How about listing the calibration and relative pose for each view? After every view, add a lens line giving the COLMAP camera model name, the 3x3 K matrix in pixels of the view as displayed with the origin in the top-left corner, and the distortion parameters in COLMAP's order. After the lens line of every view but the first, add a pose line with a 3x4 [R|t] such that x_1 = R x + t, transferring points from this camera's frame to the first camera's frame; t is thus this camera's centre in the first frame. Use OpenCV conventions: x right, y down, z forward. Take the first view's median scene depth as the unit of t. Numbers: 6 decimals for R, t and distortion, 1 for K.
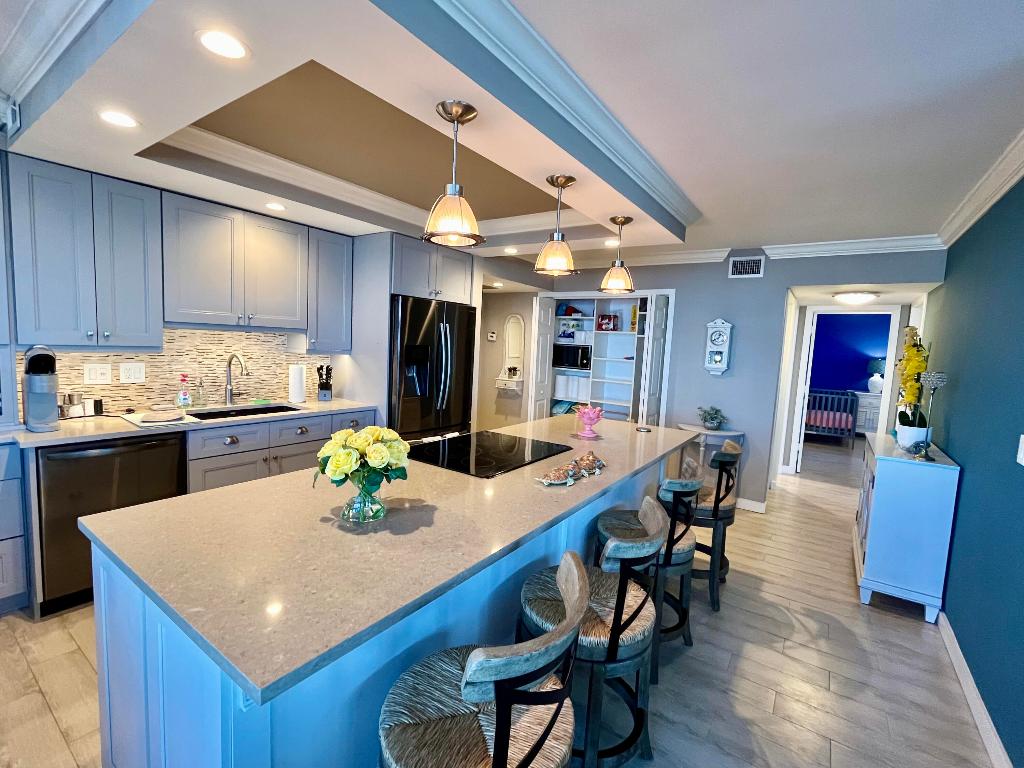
lens RADIAL K [[459.0, 0, 504.8], [0, 459.0, 385.7], [0, 0, 1]] dist [-0.009744, 0.001912]
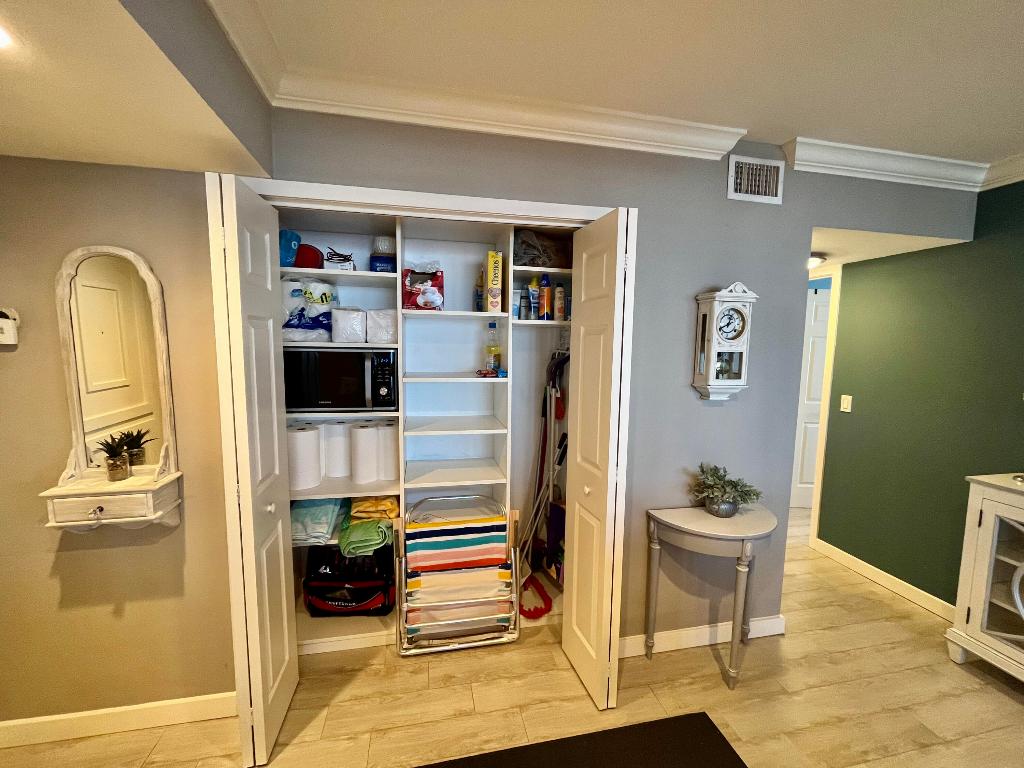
lens RADIAL K [[417.8, 0, 511.4], [0, 417.8, 383.6], [0, 0, 1]] dist [-0.001519, -0.000268]
pose [[0.678135, -0.112925, 0.726210, -0.003554], [0.087766, 0.993497, 0.072531, -0.071751], [-0.729678, 0.014551, 0.683636, 0.660485]]
